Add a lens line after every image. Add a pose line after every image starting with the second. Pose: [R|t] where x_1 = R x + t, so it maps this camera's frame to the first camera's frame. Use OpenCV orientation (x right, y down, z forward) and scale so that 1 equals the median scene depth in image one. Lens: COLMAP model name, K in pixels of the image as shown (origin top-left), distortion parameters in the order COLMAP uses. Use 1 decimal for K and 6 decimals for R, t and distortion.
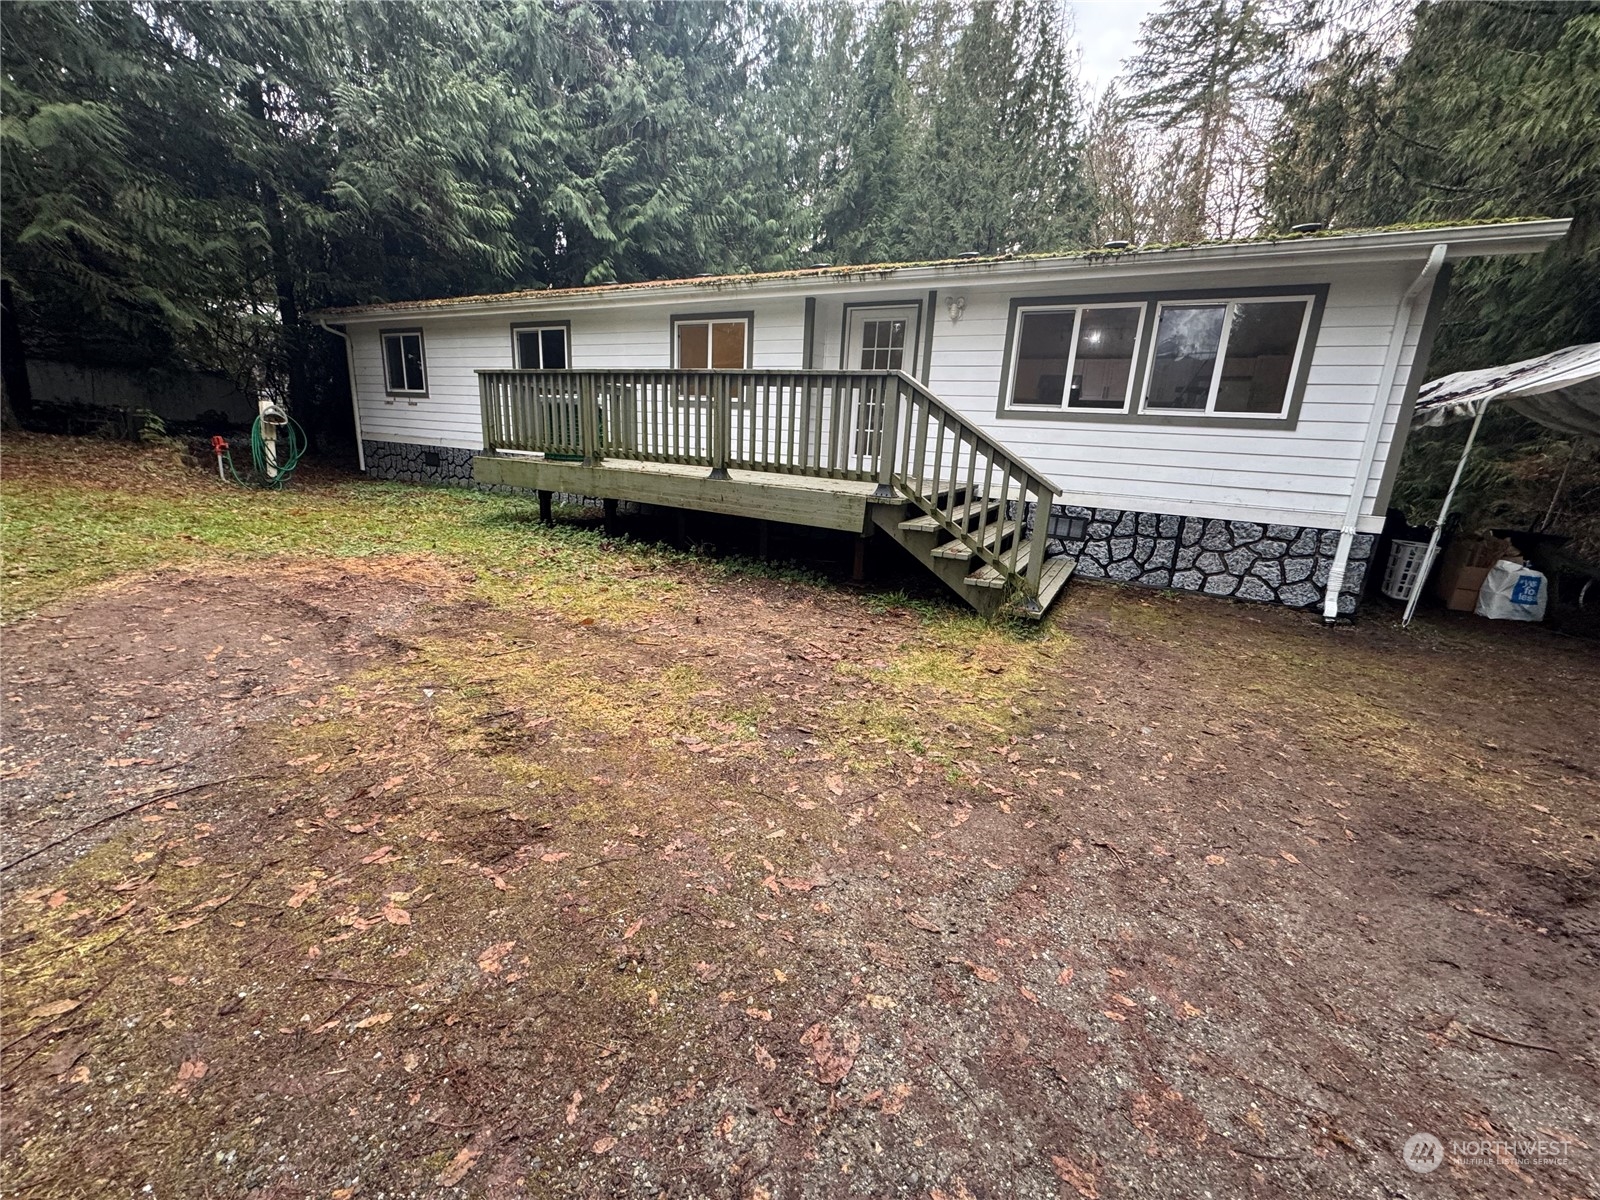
lens RADIAL K [[630.6, 0, 800.0], [0, 630.6, 600.0], [0, 0, 1]] dist [-0.002555, 0.000159]
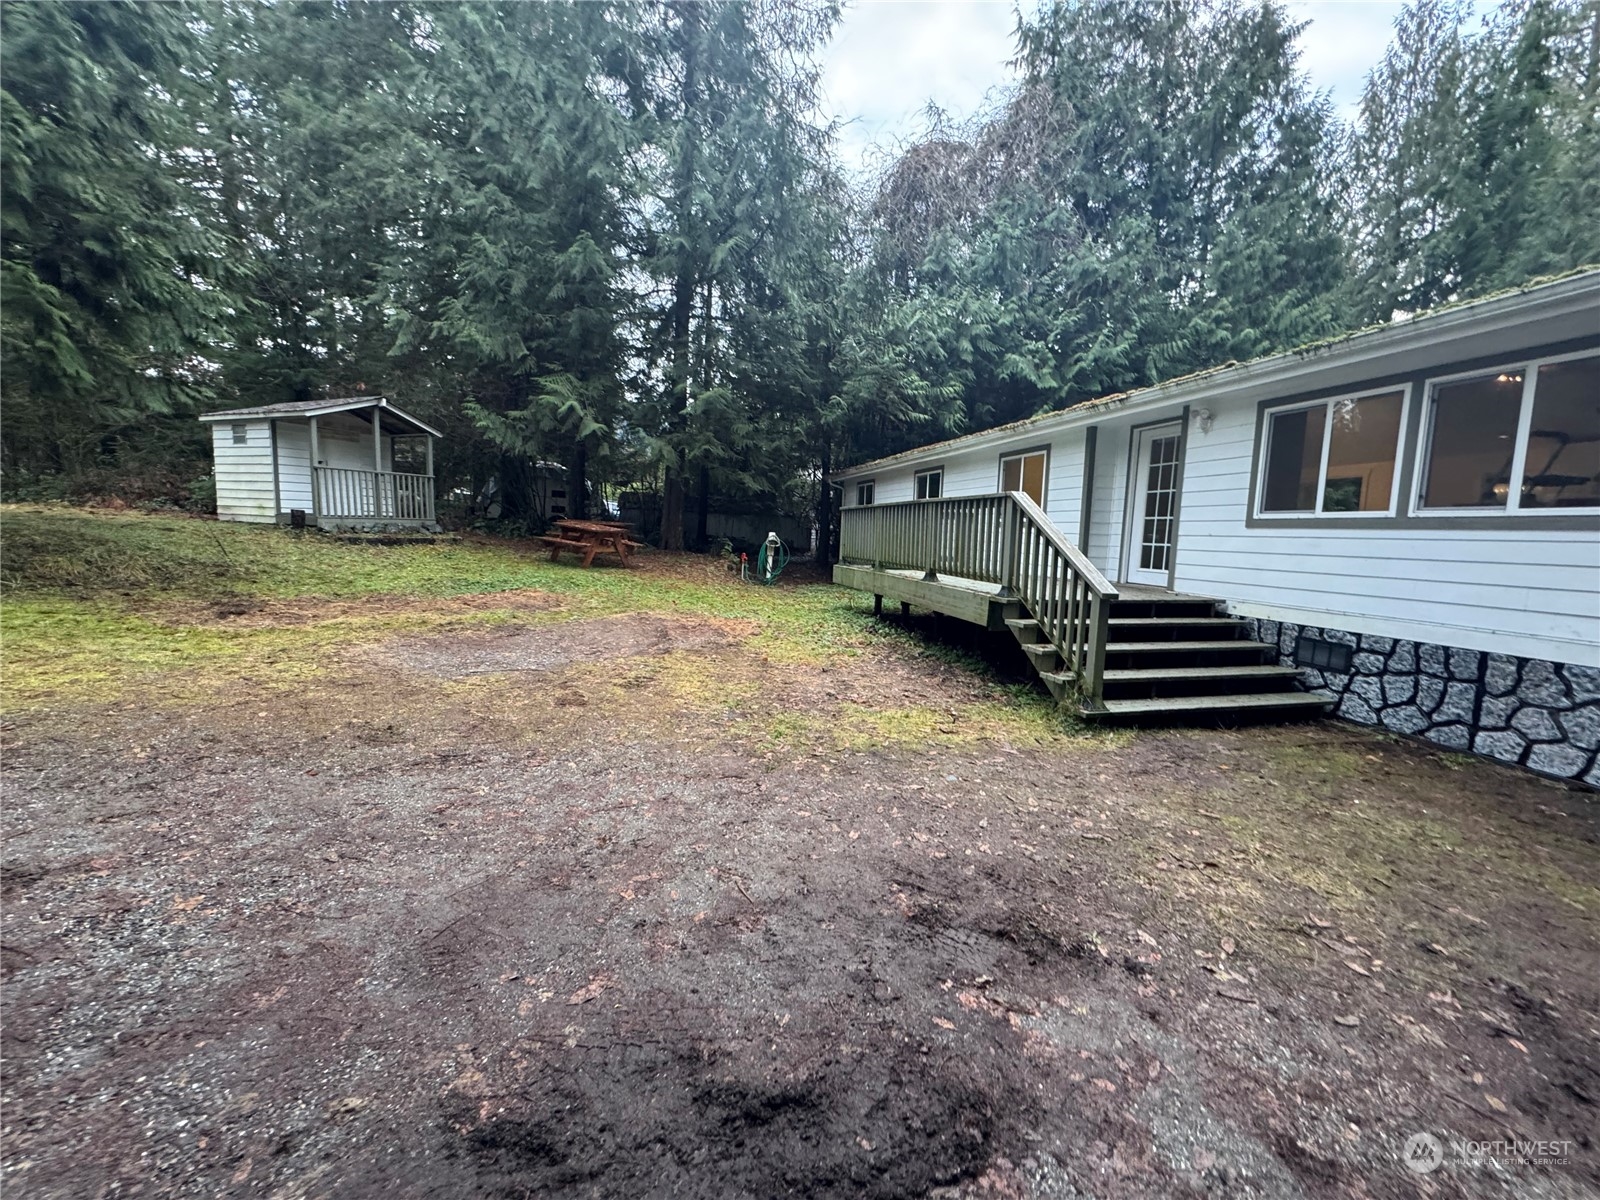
lens RADIAL K [[630.6, 0, 800.0], [0, 630.6, 600.0], [0, 0, 1]] dist [-0.002555, 0.000159]
pose [[0.689545, 0.049933, -0.722520, 0.571192], [-0.185275, 0.976586, -0.109328, 0.030147], [0.700144, 0.209252, 0.682651, -0.037937]]
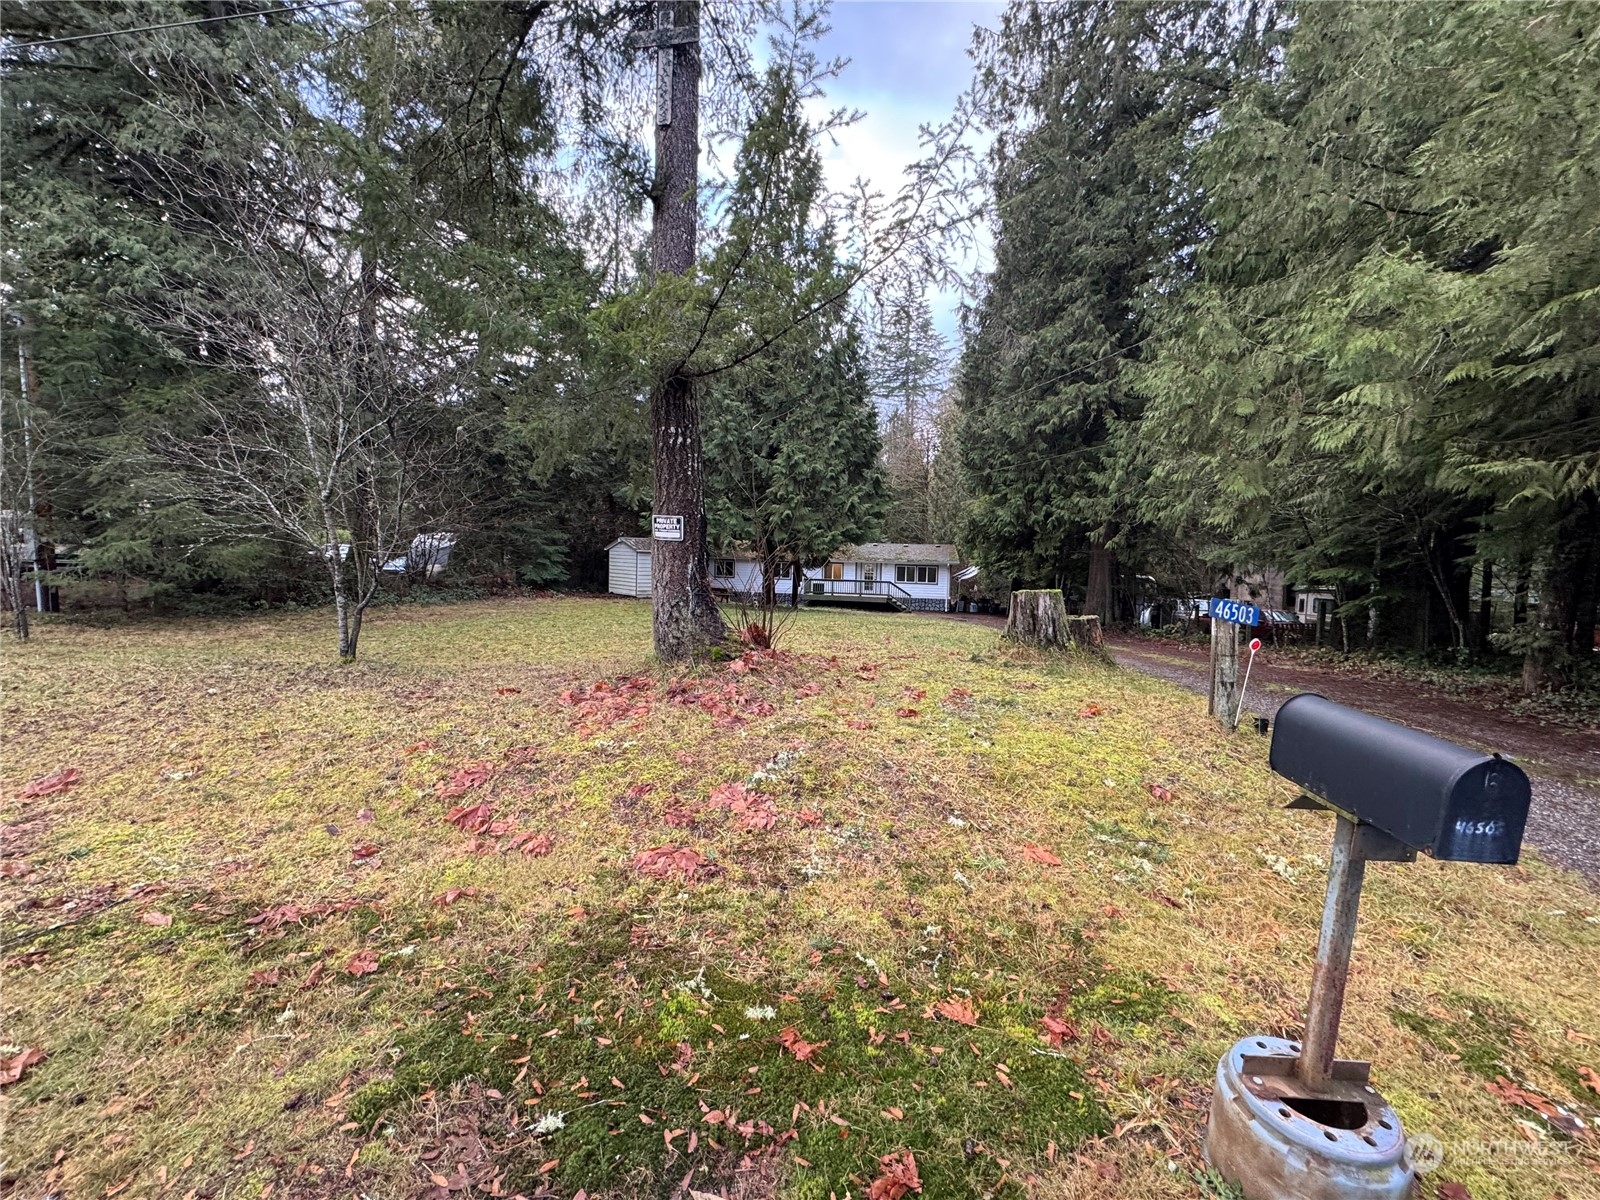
lens RADIAL K [[630.6, 0, 800.0], [0, 630.6, 600.0], [0, 0, 1]] dist [-0.002555, 0.000159]
pose [[0.938437, -0.071995, 0.337866, -2.589187], [0.120228, 0.984965, -0.124057, 0.502790], [-0.323854, 0.157040, 0.932983, -4.279524]]
